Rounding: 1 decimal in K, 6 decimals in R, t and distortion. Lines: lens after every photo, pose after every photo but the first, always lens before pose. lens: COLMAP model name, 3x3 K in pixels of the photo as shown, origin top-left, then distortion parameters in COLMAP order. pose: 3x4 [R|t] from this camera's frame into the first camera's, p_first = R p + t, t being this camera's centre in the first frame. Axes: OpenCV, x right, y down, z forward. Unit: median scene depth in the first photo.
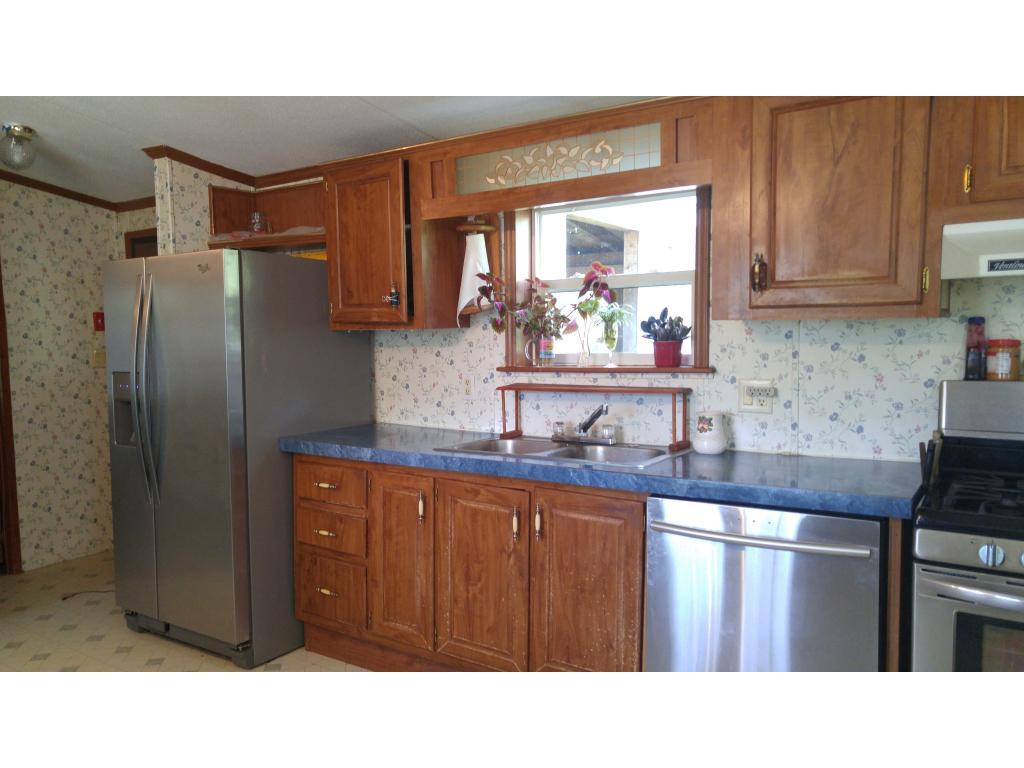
lens RADIAL K [[797.2, 0, 512.0], [0, 797.2, 384.0], [0, 0, 1]] dist [0.011377, -0.002698]
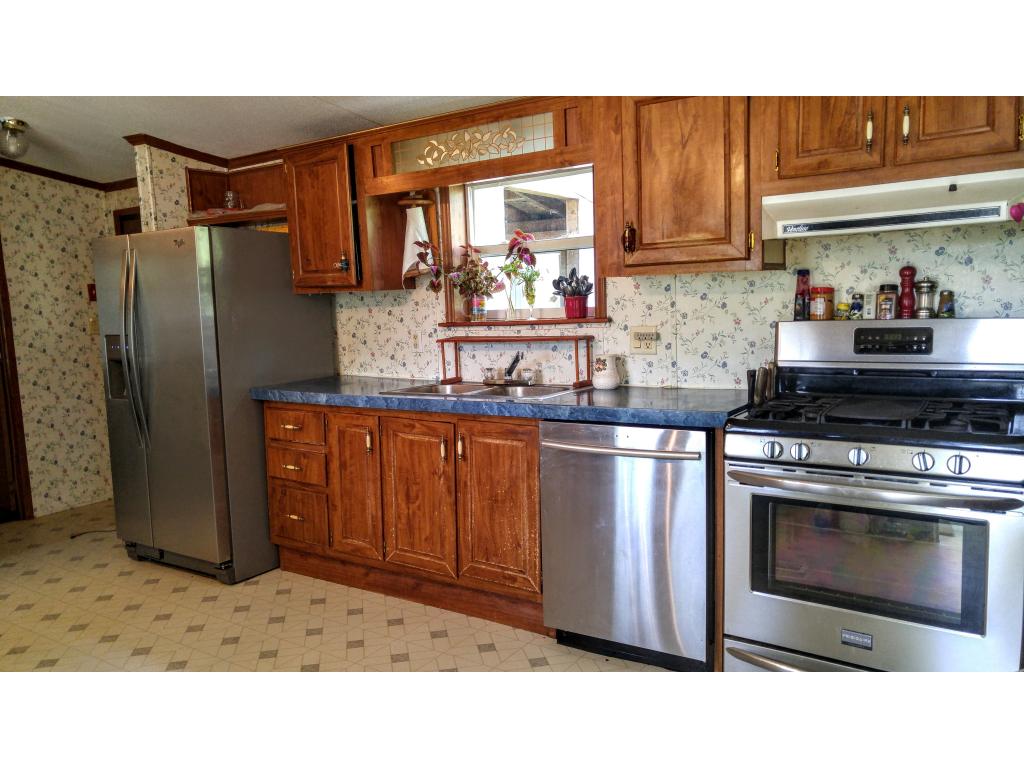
lens RADIAL K [[790.0, 0, 525.0], [0, 790.0, 379.4], [0, 0, 1]] dist [-0.003638, 0.005356]
pose [[0.999598, -0.024127, 0.014869, 0.097378], [0.023537, 0.998978, 0.038598, 0.021638], [-0.015785, -0.038233, 0.999144, -0.165504]]
